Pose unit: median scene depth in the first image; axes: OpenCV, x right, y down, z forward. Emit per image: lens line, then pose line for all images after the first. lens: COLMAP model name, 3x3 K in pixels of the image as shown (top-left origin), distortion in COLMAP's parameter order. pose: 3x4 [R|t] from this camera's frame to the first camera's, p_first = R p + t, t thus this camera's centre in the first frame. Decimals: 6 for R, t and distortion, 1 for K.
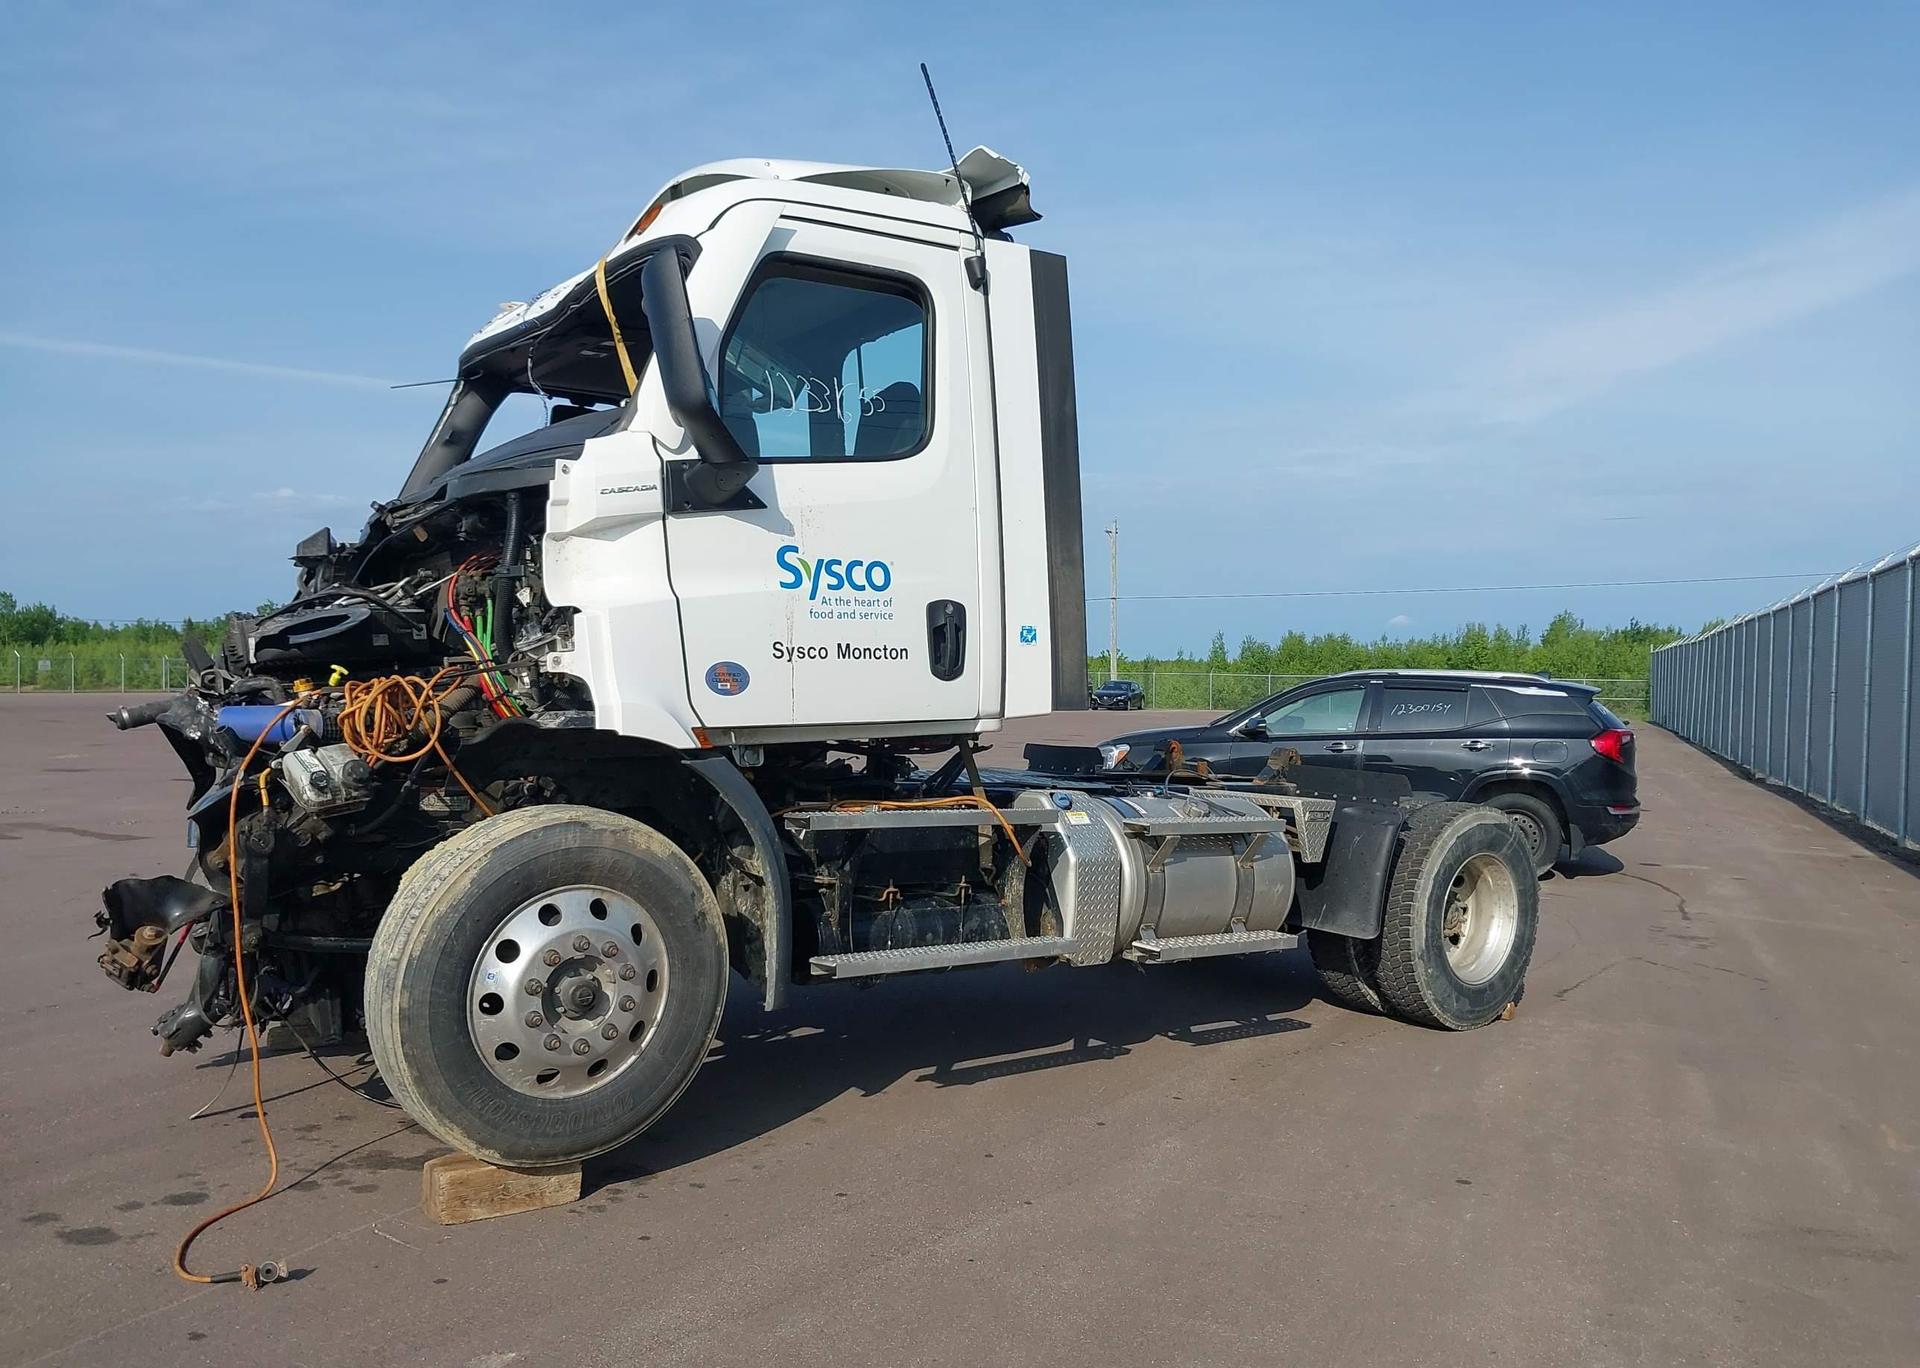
lens RADIAL K [[1491.1, 0, 960.0], [0, 1491.1, 684.0], [0, 0, 1]] dist [0.142191, -0.241934]
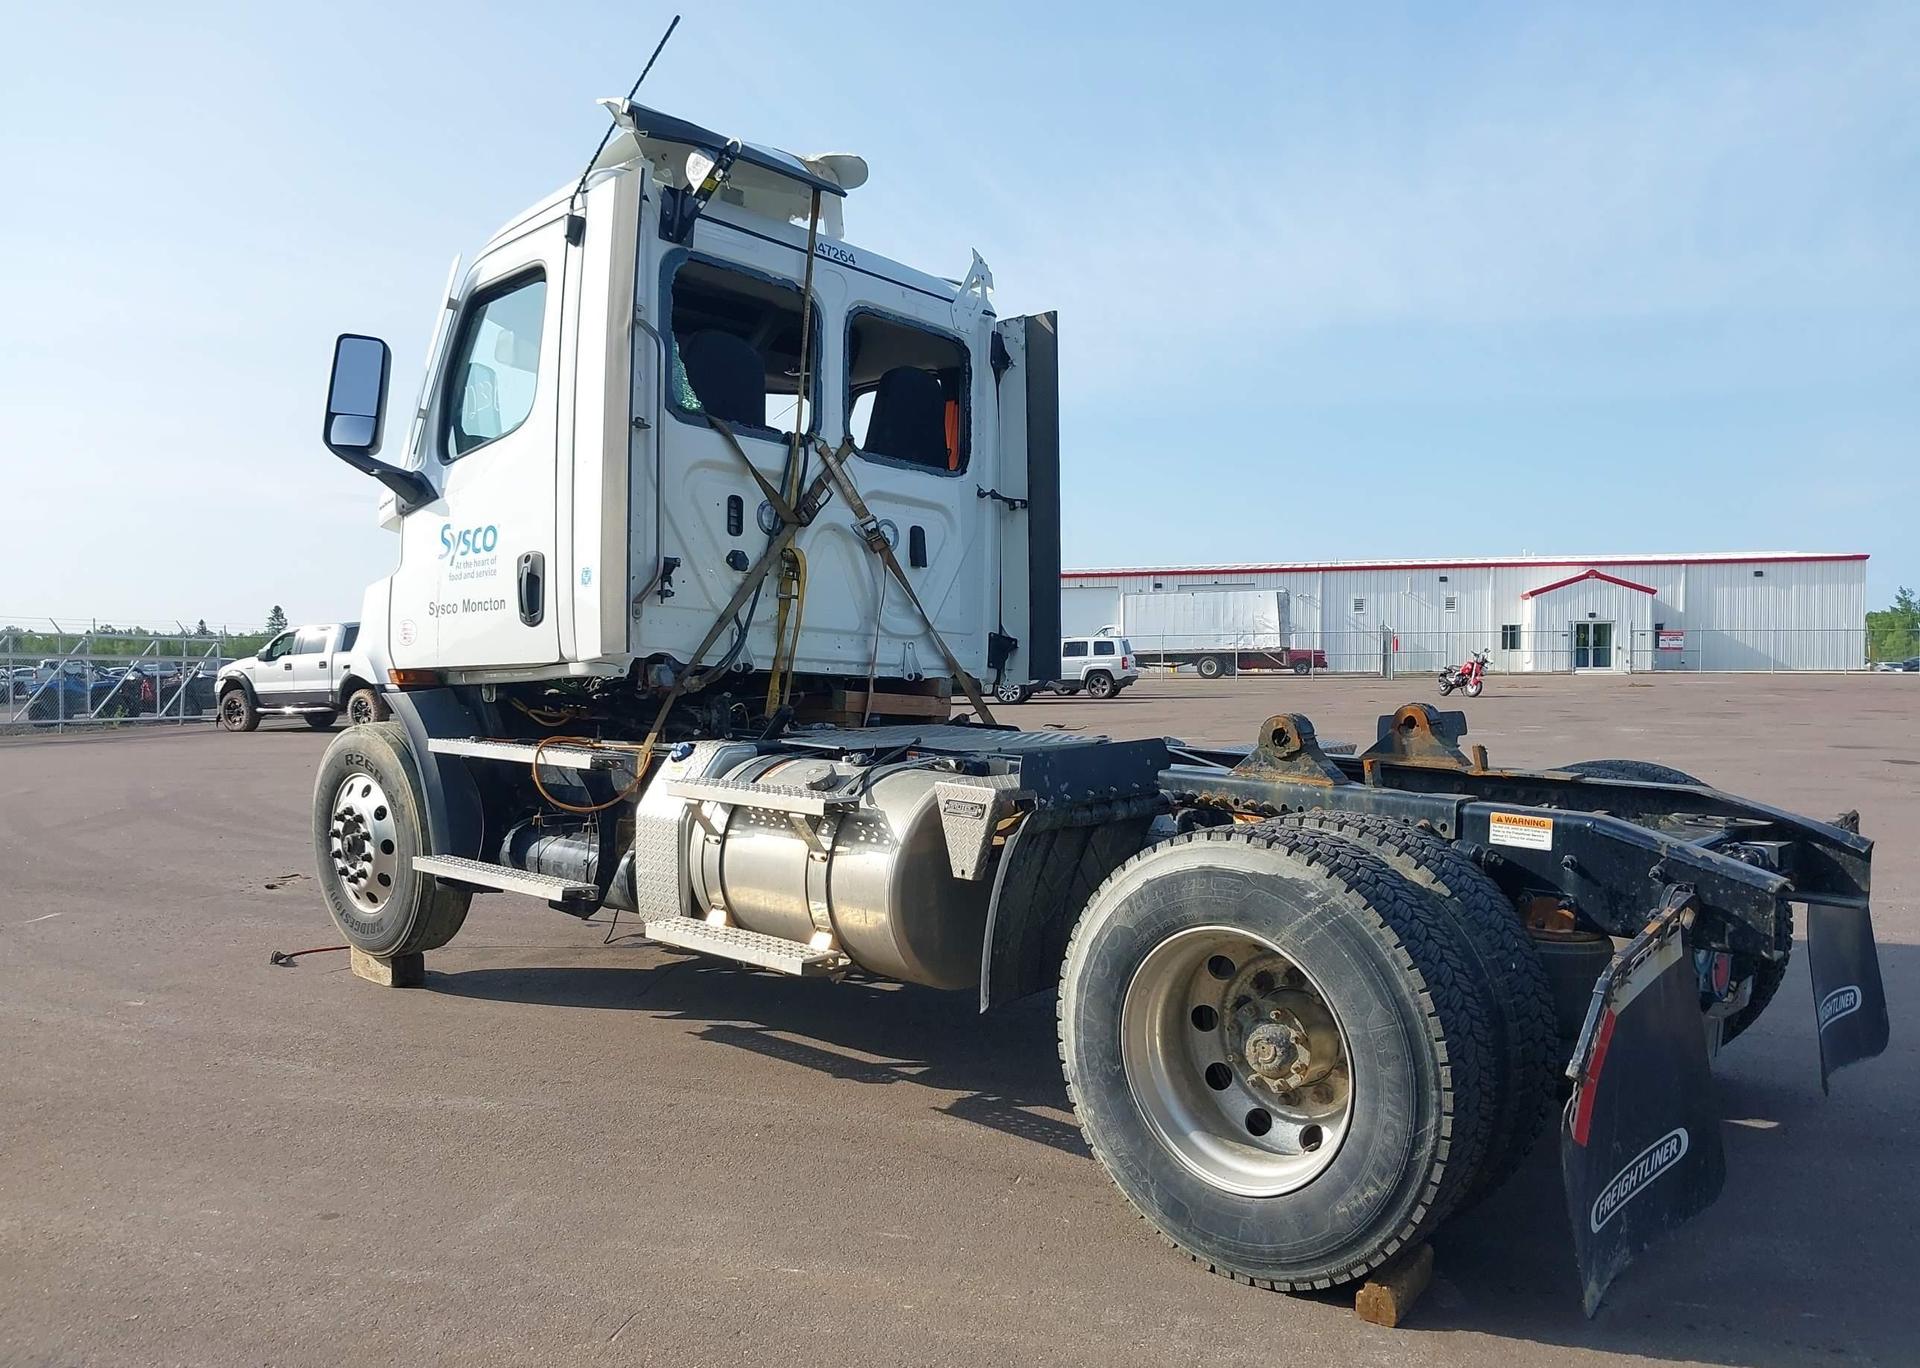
lens RADIAL K [[1512.0, 0, 947.0], [0, 1512.0, 690.4], [0, 0, 1]] dist [0.157295, -0.331631]
pose [[0.141124, 0.002640, -0.989988, 1.179266], [0.009942, 0.999942, 0.004084, 0.044170], [0.989942, -0.010419, 0.141090, 1.194601]]
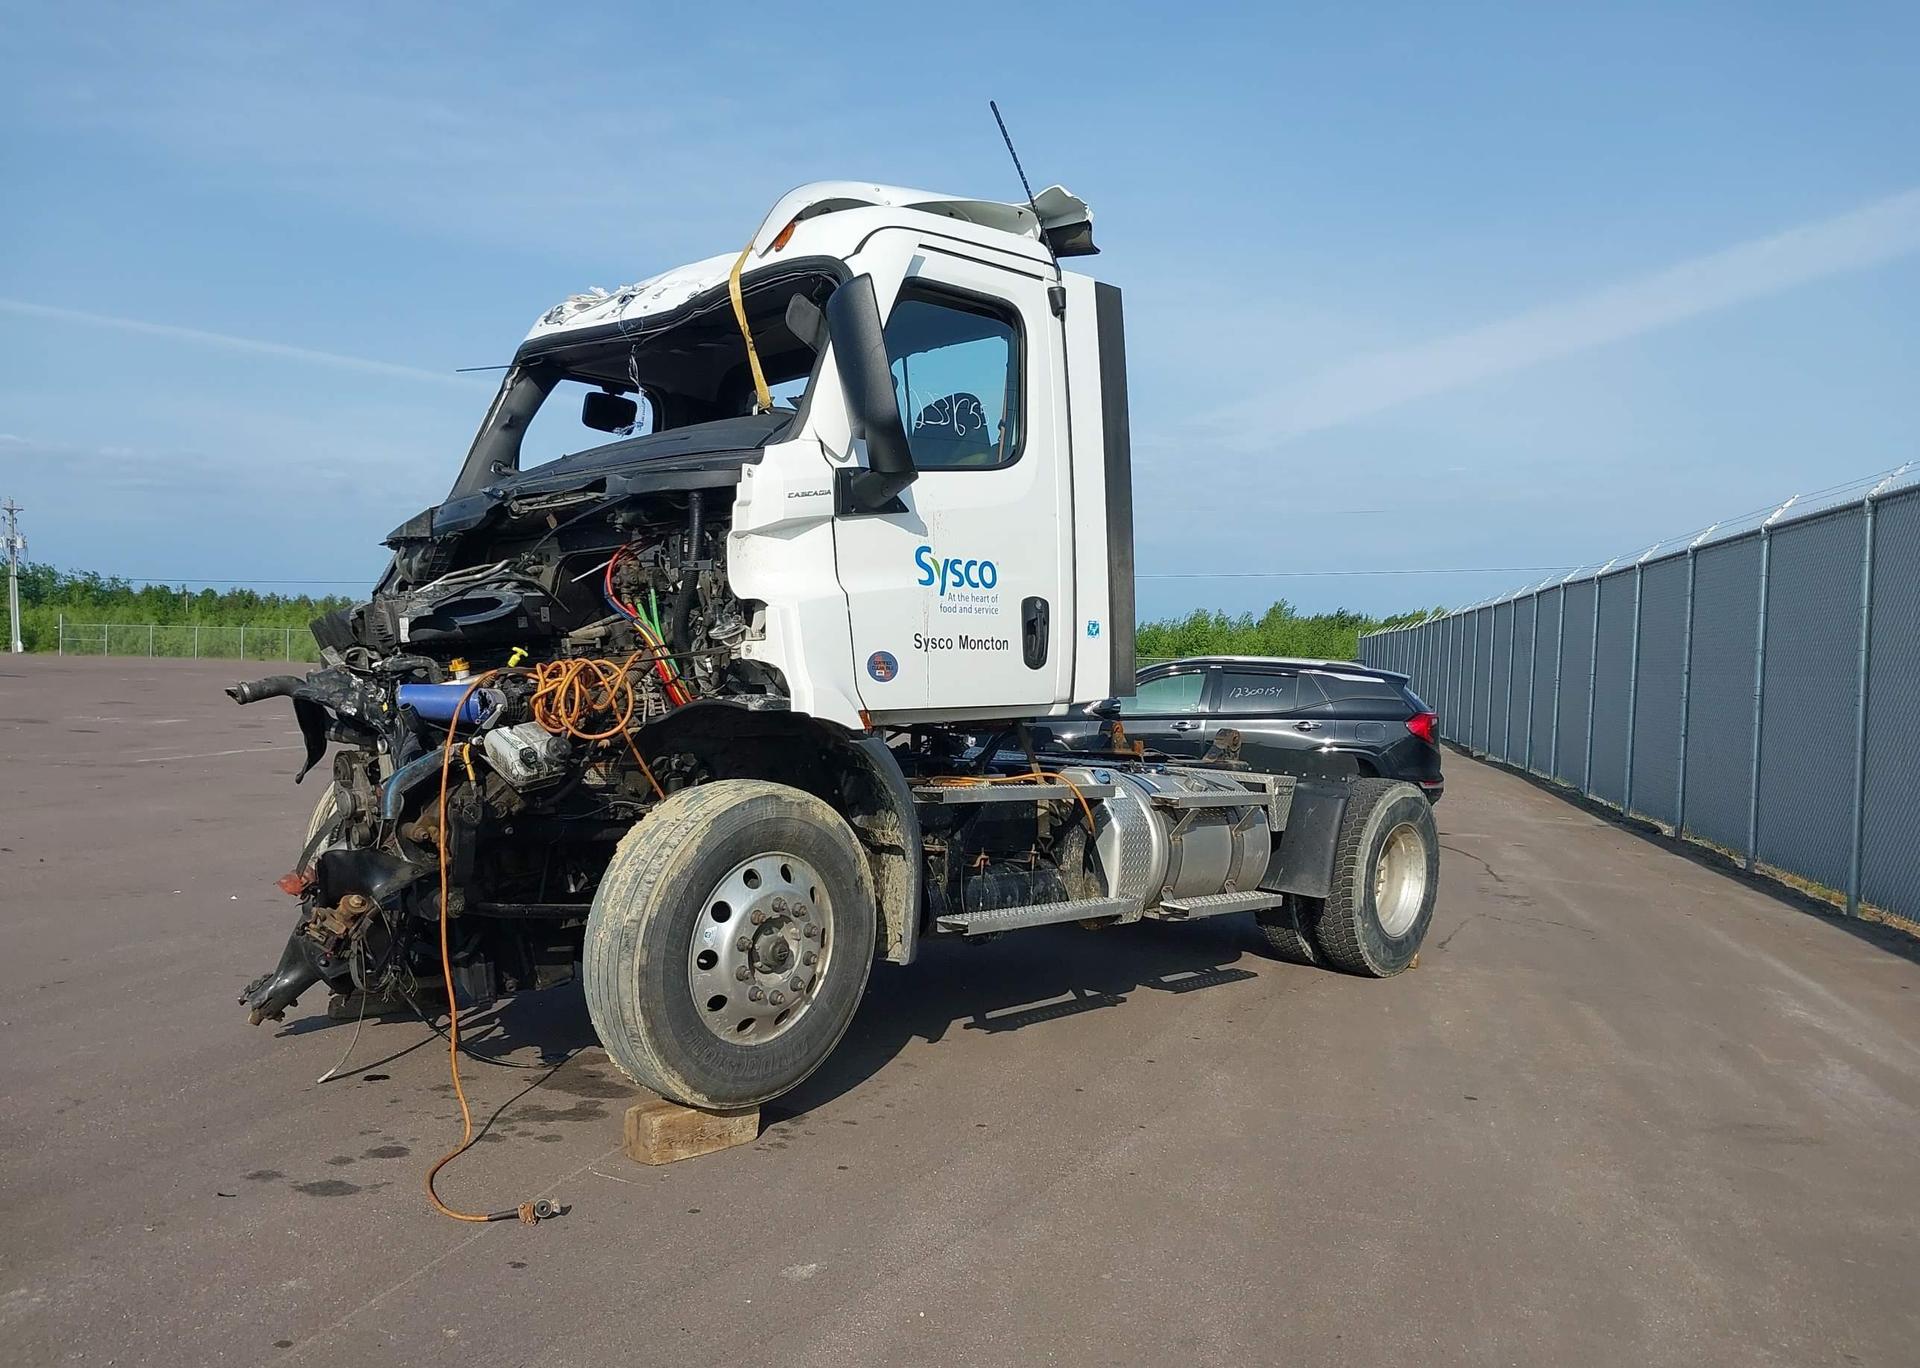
lens RADIAL K [[1491.1, 0, 960.0], [0, 1491.1, 684.0], [0, 0, 1]] dist [0.142191, -0.241934]
pose [[0.983028, 0.014497, 0.182880, -0.279729], [-0.017811, 0.999705, 0.016496, -0.009139], [-0.182587, -0.019474, 0.982997, -0.088238]]
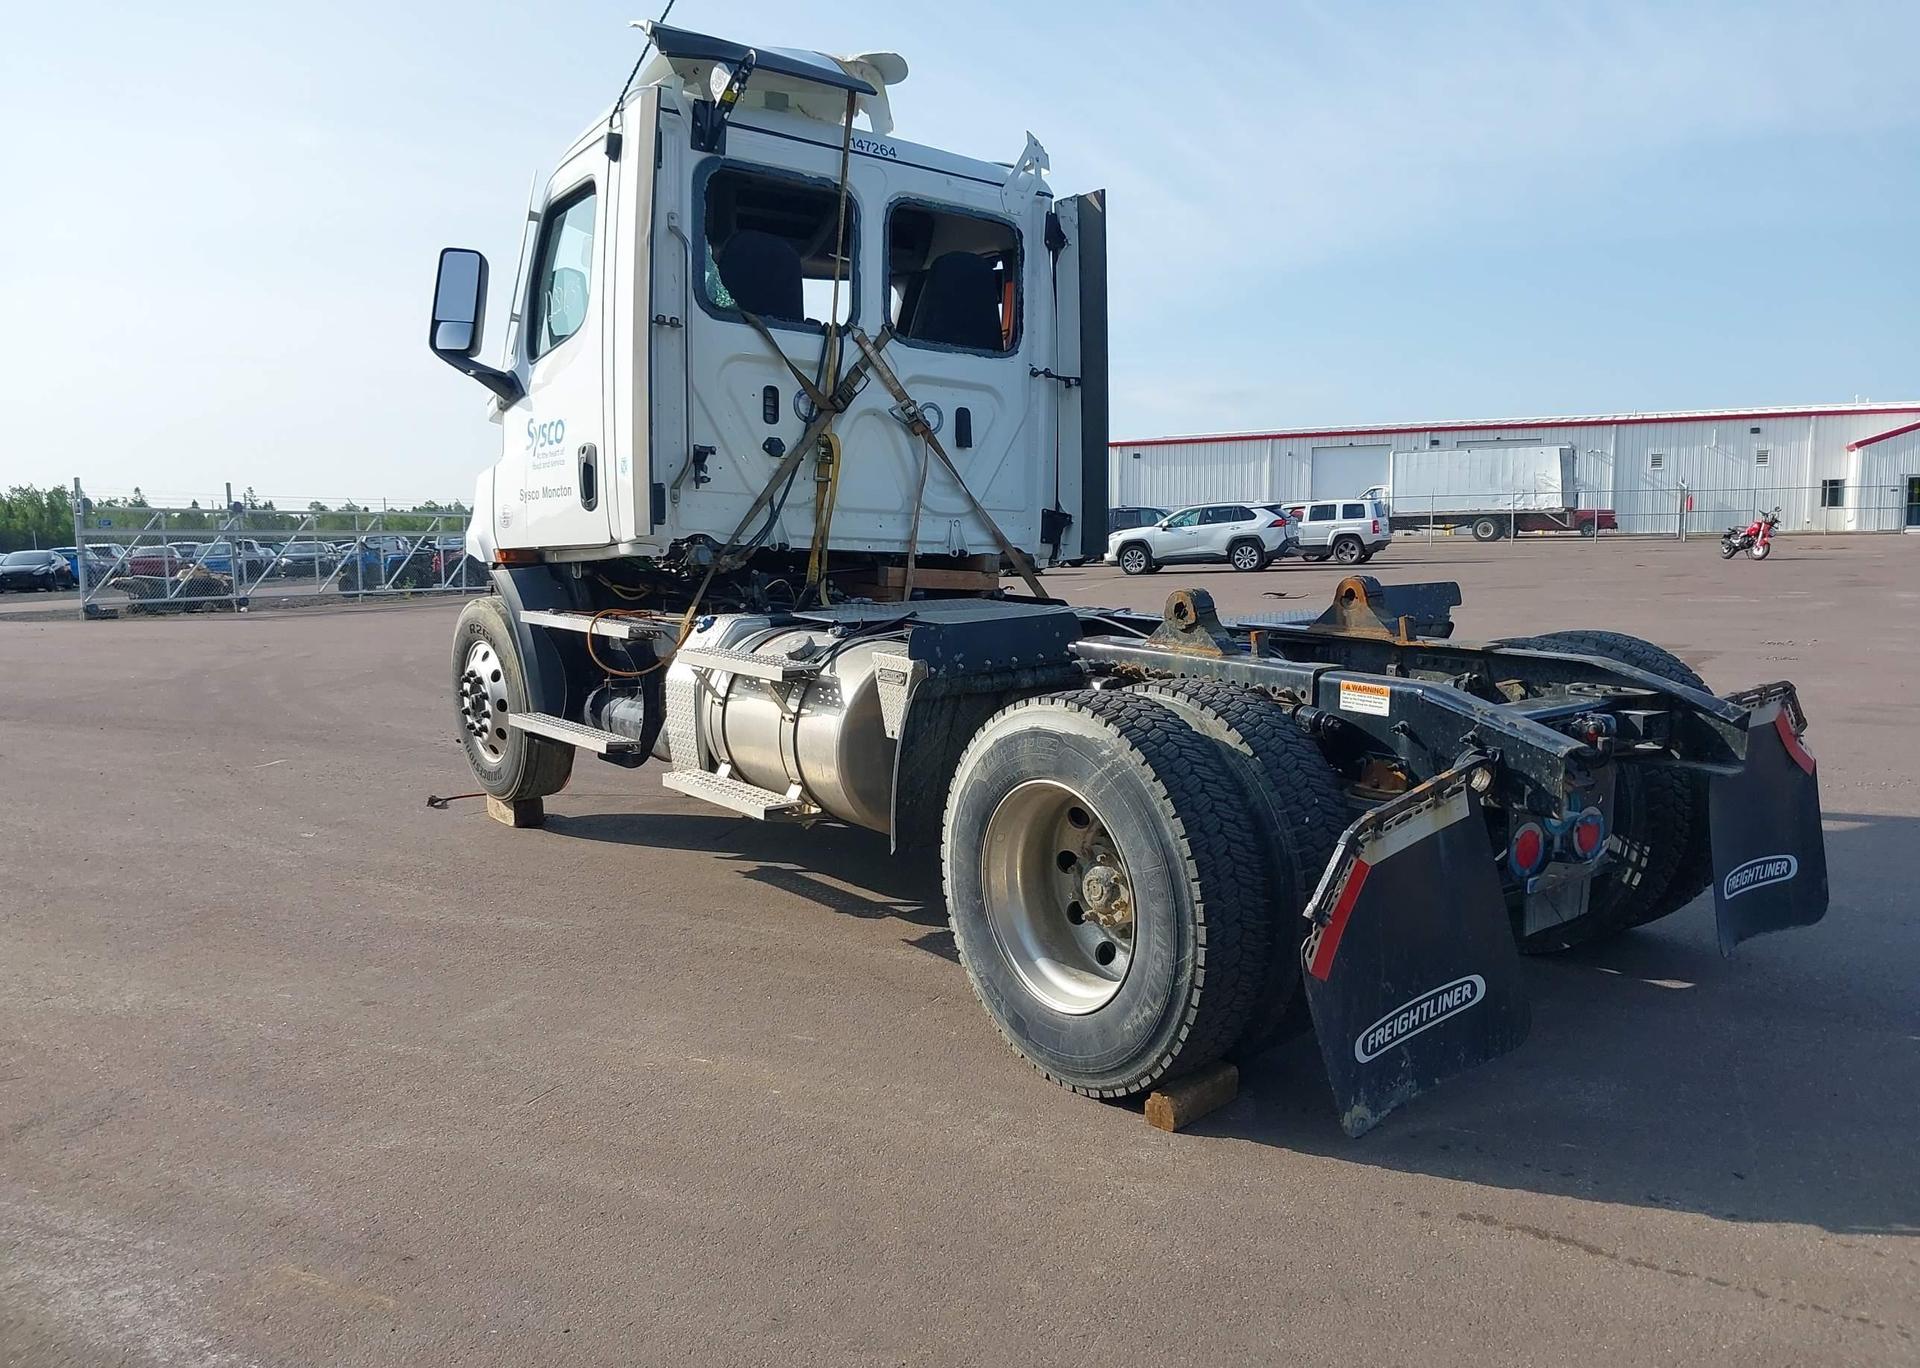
lens RADIAL K [[1534.9, 0, 950.3], [0, 1534.9, 681.1], [0, 0, 1]] dist [0.120744, -0.296498]
pose [[-0.041428, 0.082410, -0.995737, 1.293344], [0.018536, 0.996485, 0.081700, 0.039783], [0.998970, -0.015072, -0.042810, 1.406149]]
